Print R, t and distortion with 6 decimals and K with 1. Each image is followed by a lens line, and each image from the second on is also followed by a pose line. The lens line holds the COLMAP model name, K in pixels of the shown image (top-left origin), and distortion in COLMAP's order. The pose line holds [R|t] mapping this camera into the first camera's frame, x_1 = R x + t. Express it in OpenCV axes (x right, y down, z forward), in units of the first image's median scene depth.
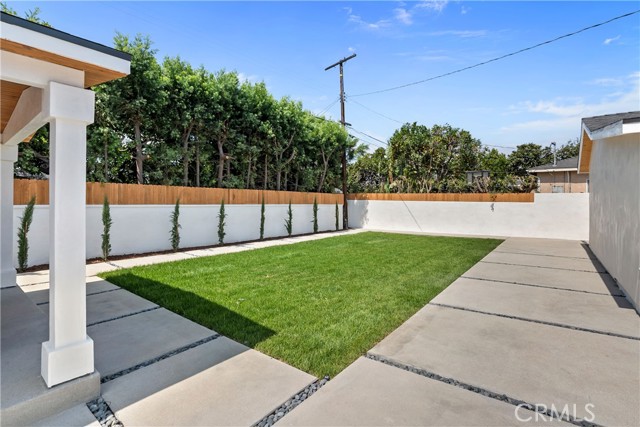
lens RADIAL K [[302.8, 0, 320.8], [0, 302.8, 201.1], [0, 0, 1]] dist [-0.001978, -0.000197]
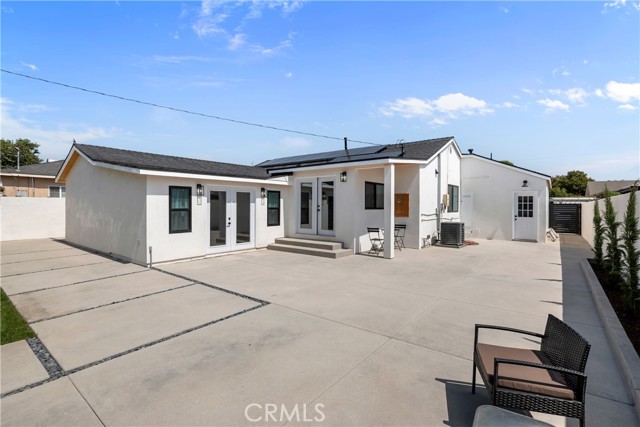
lens RADIAL K [[296.5, 0, 322.9], [0, 296.5, 203.3], [0, 0, 1]] dist [-0.001647, -0.000045]
pose [[0.015789, 0.002526, 0.999872, -0.229059], [-0.003485, 0.999991, -0.002471, -0.005409], [-0.999869, -0.003445, 0.015798, -0.064256]]
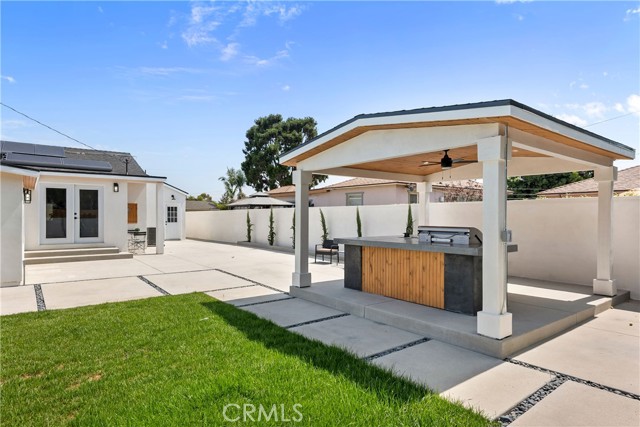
lens RADIAL K [[375.2, 0, 320.0], [0, 375.2, 213.5], [0, 0, 1]] dist [0.003039, 0.001161]
pose [[-0.966218, -0.007974, 0.257604, -0.299998], [-0.009445, 0.999945, -0.004472, -0.002654], [-0.257554, -0.006754, -0.966240, 0.687692]]
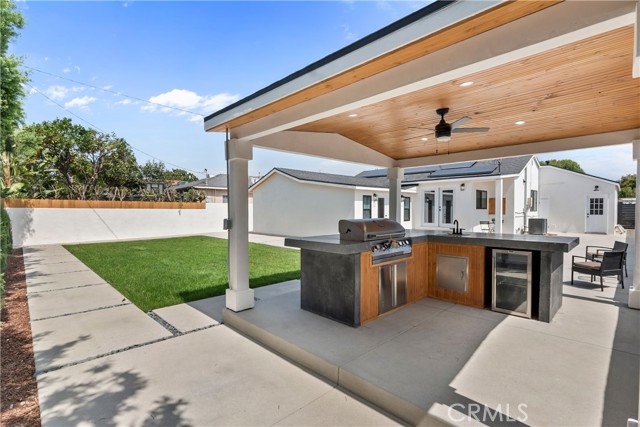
lens RADIAL K [[302.7, 0, 320.0], [0, 302.7, 213.5], [0, 0, 1]] dist [0.001525, 0.000409]
pose [[0.141567, -0.022253, 0.989679, -0.638599], [0.004727, 0.999751, 0.021803, -0.002951], [-0.989917, 0.001592, 0.141637, 0.232657]]
